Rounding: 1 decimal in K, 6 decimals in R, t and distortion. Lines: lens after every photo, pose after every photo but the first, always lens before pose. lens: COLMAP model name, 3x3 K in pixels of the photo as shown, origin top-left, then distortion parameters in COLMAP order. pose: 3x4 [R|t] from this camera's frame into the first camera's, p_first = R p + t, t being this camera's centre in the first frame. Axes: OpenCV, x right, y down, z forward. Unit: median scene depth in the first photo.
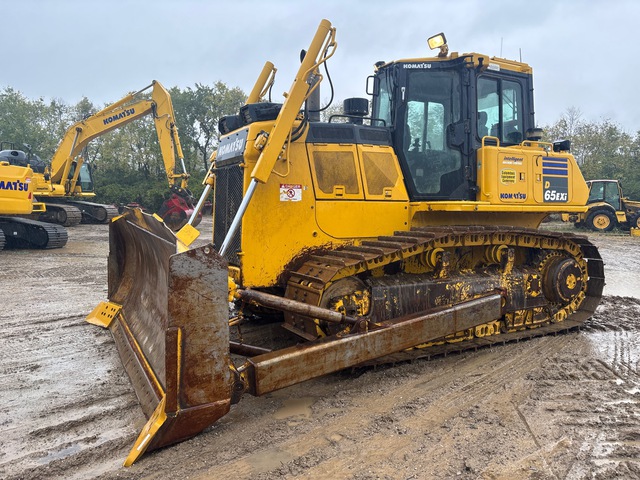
lens RADIAL K [[473.6, 0, 320.0], [0, 473.6, 240.0], [0, 0, 1]] dist [-0.001130, 0.001308]
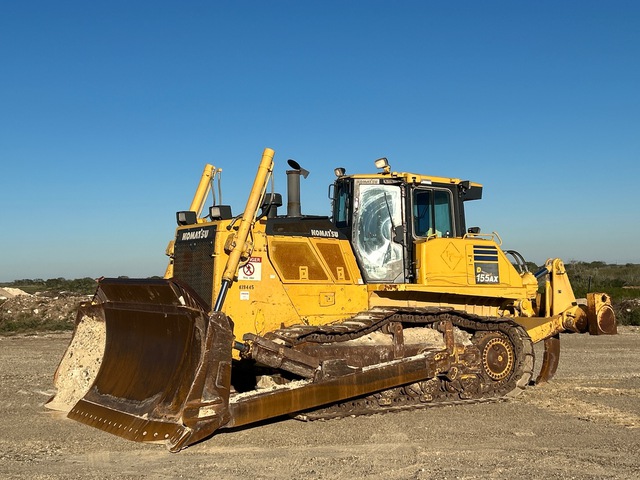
lens RADIAL K [[473.6, 0, 320.0], [0, 473.6, 240.0], [0, 0, 1]] dist [-0.001130, 0.001308]
pose [[0.995900, 0.005140, 0.090317, -0.026266], [0.010488, 0.985091, -0.171712, 0.011199], [-0.089853, 0.171955, 0.980998, -0.148162]]
